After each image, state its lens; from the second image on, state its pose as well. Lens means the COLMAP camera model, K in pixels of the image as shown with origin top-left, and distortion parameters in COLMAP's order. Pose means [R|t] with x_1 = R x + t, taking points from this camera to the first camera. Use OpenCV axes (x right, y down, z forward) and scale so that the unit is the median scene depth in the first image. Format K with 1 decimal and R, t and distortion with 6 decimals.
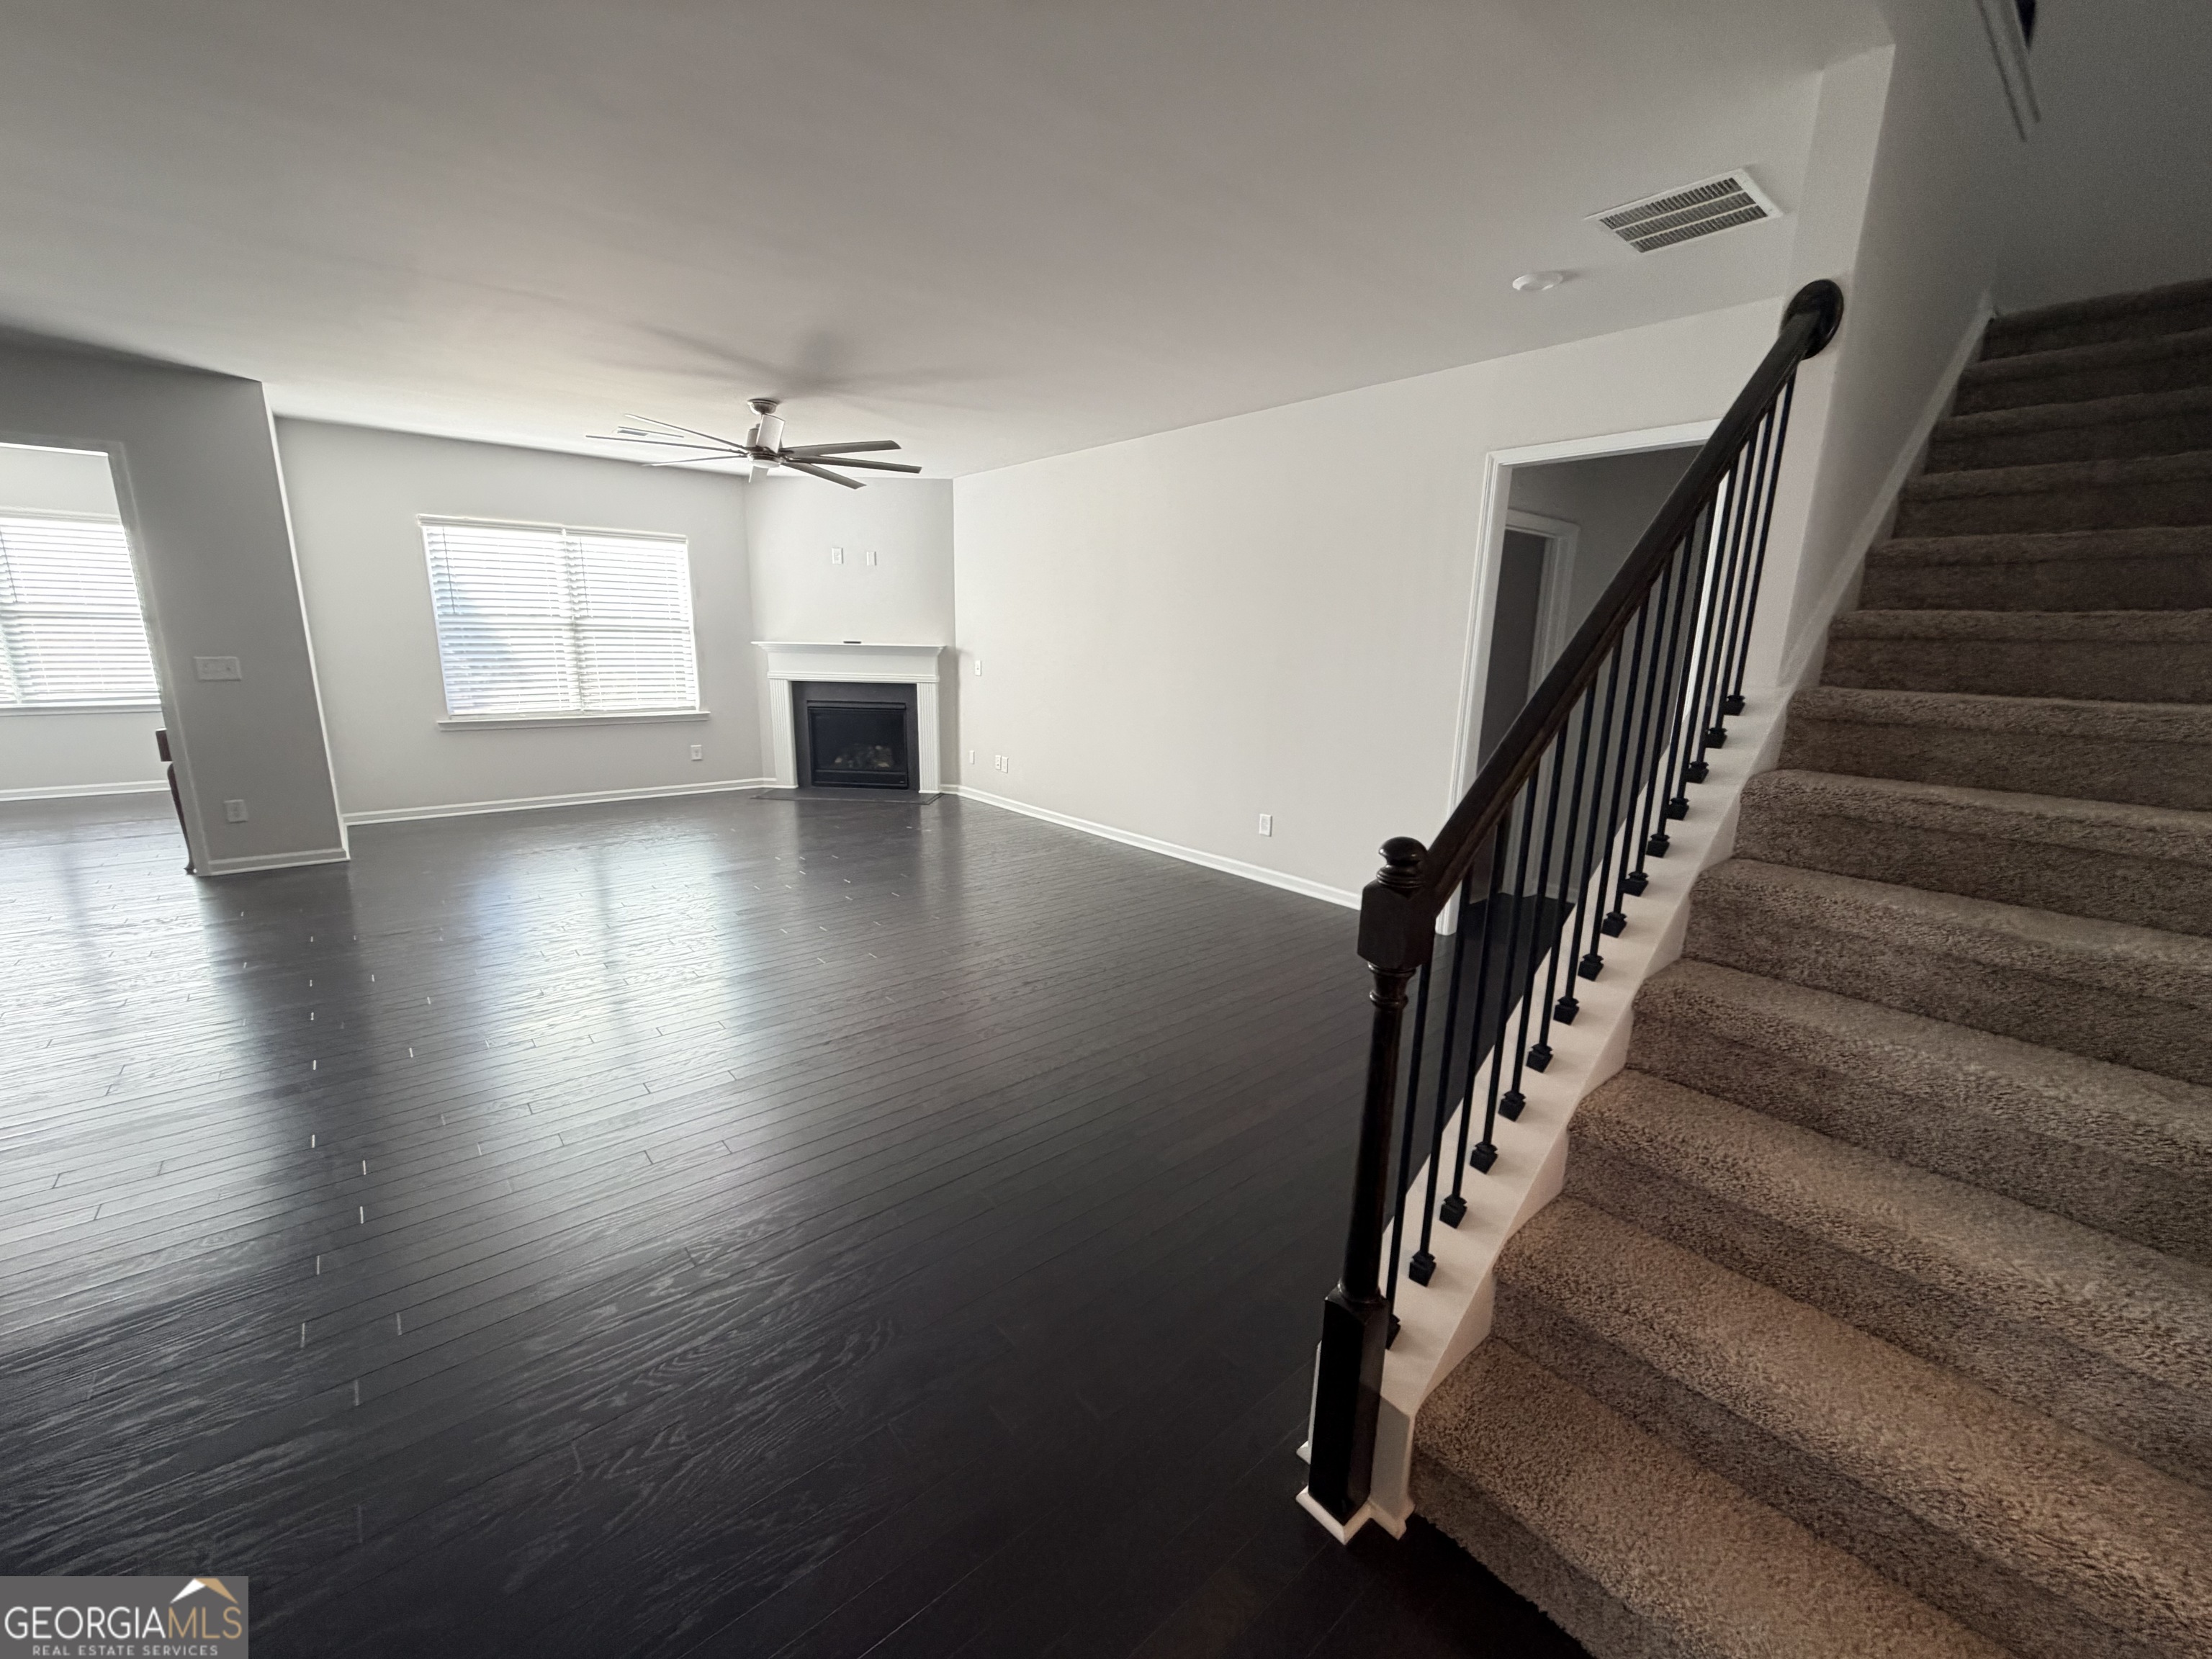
lens RADIAL K [[881.5, 0, 1097.6], [0, 881.5, 831.4], [0, 0, 1]] dist [-0.001876, 0.000478]
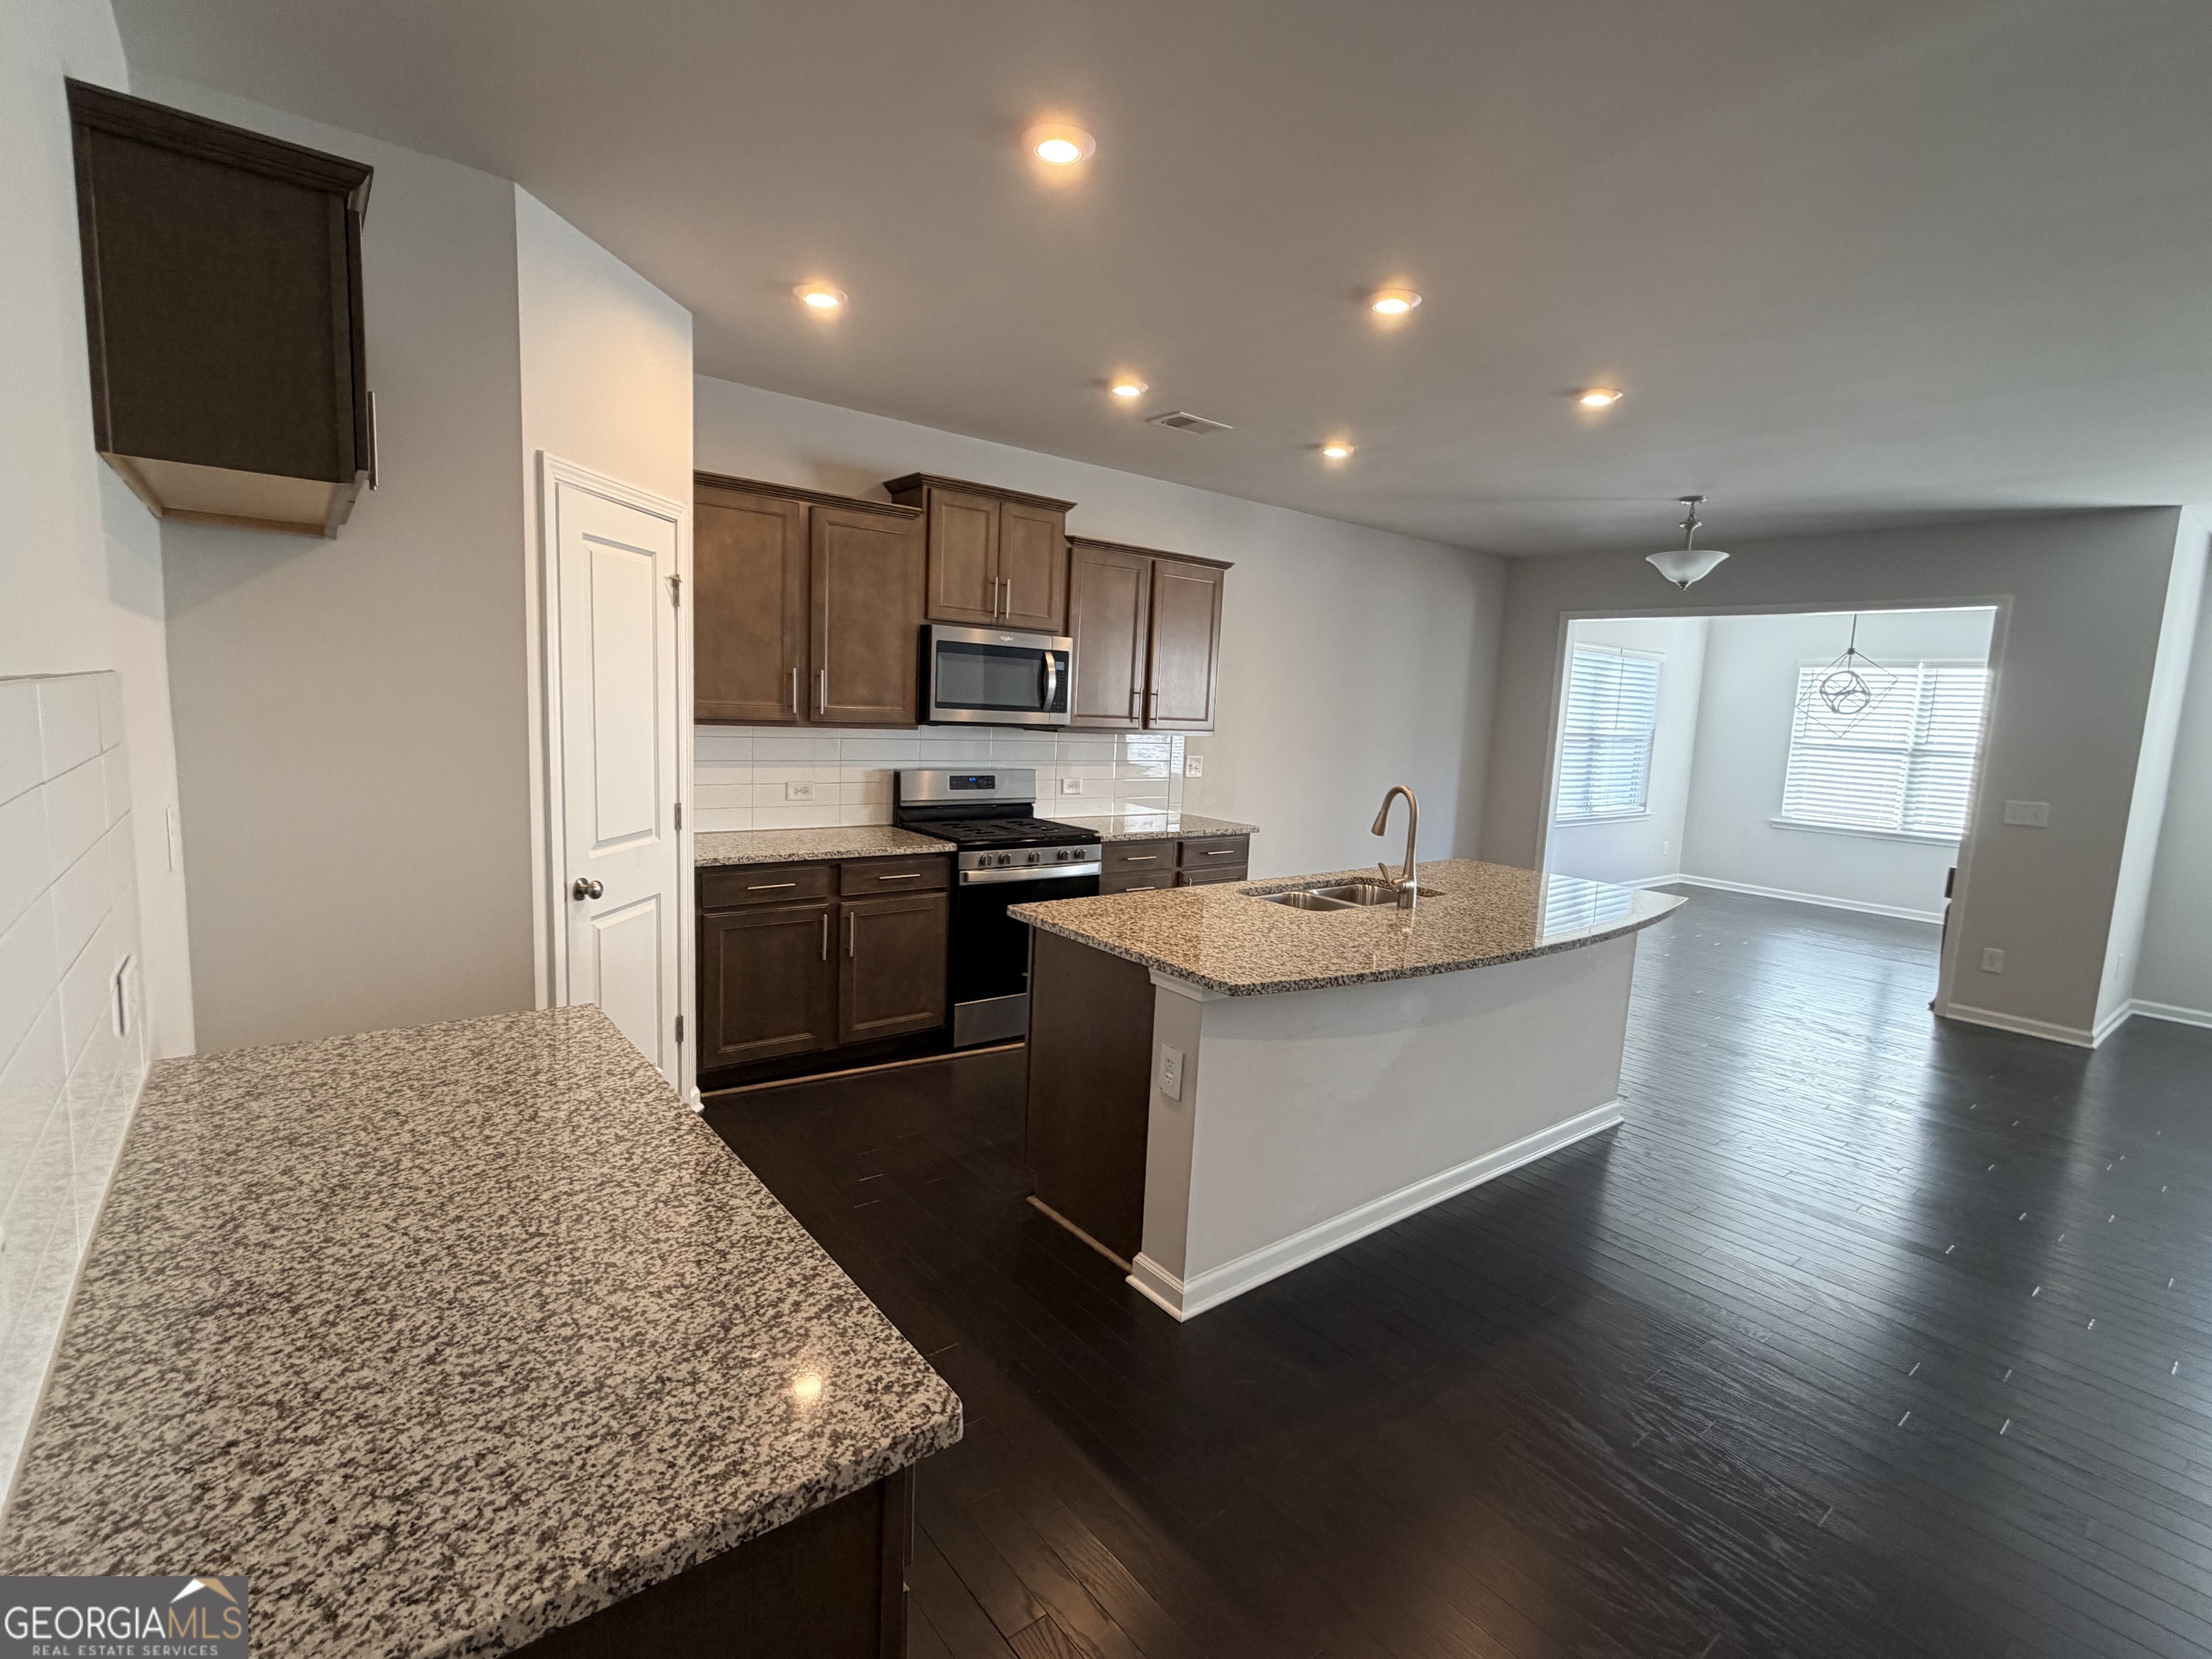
lens RADIAL K [[1028.1, 0, 1102.3], [0, 1028.1, 833.9], [0, 0, 1]] dist [-0.001101, -0.000285]
pose [[-0.031329, 0.102505, -0.994239, 0.216004], [-0.264361, 0.958453, 0.107145, -0.030668], [0.963915, 0.266195, -0.002929, 0.075882]]
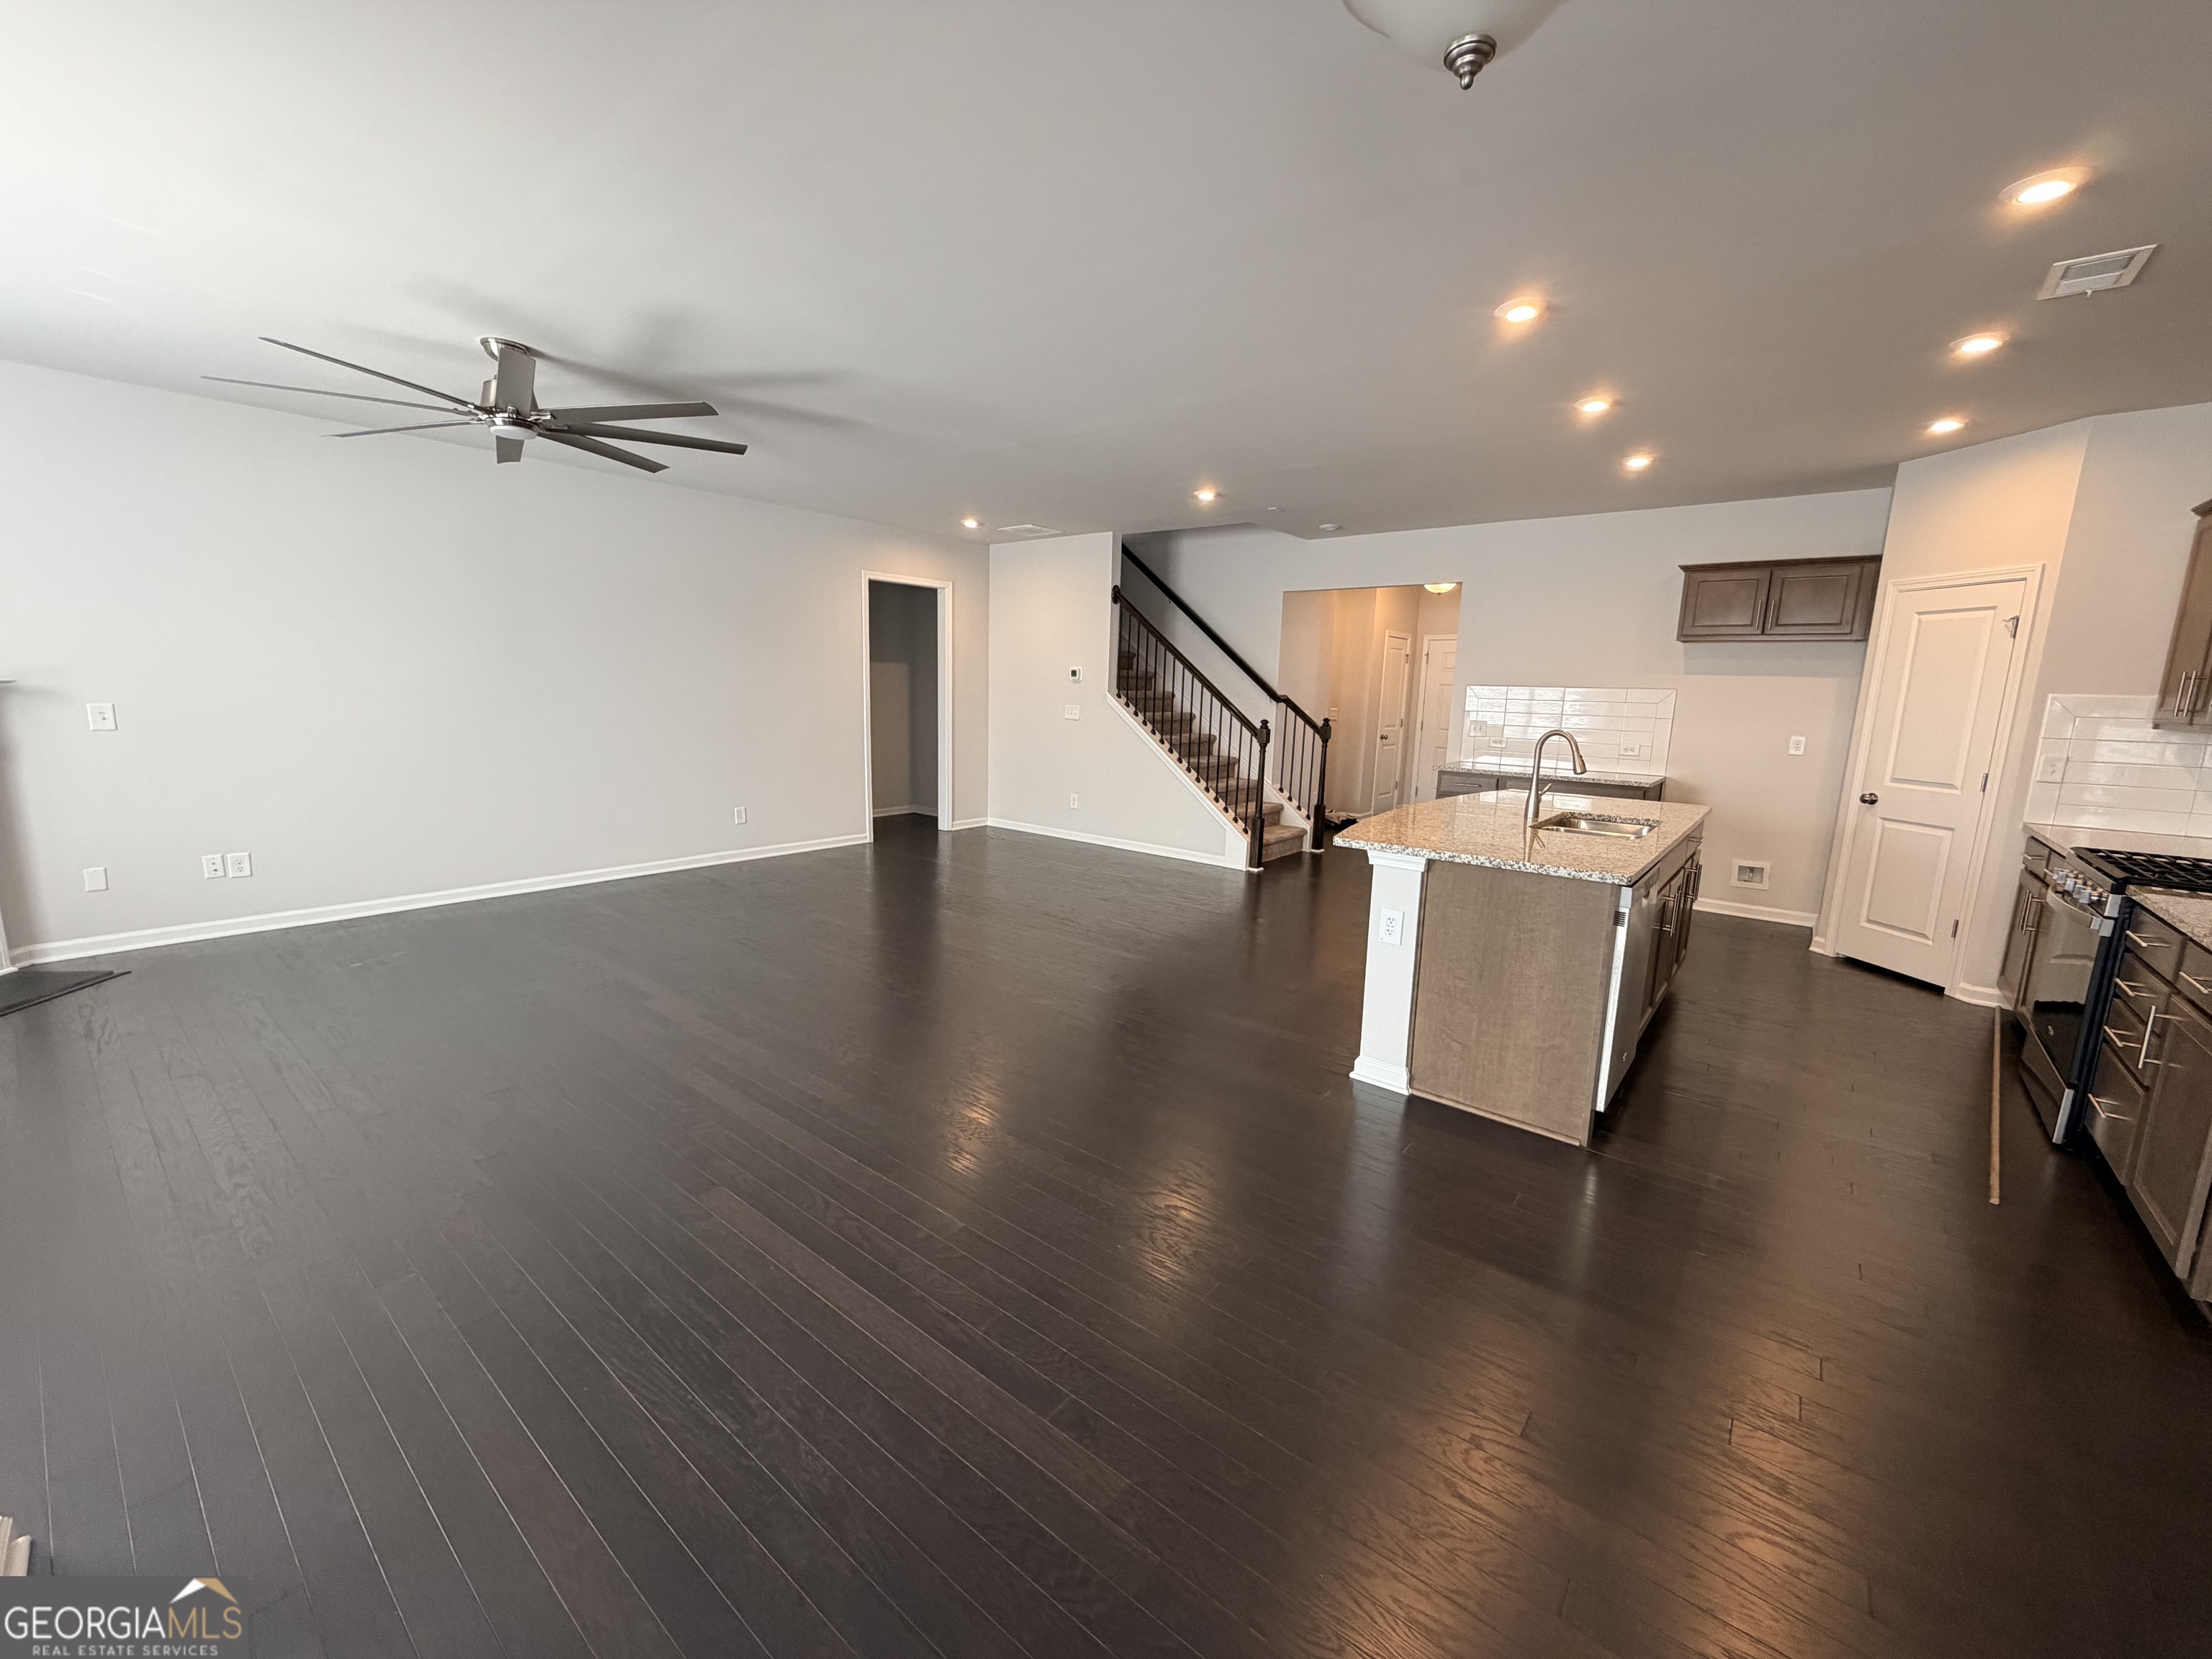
lens RADIAL K [[881.5, 0, 1106.3], [0, 881.5, 827.1], [0, 0, 1]] dist [-0.001876, 0.000478]
pose [[-0.187620, -0.186098, 0.964451, -1.923258], [0.187939, 0.956946, 0.221210, -0.302531], [-0.964094, 0.222761, -0.144567, 1.152174]]
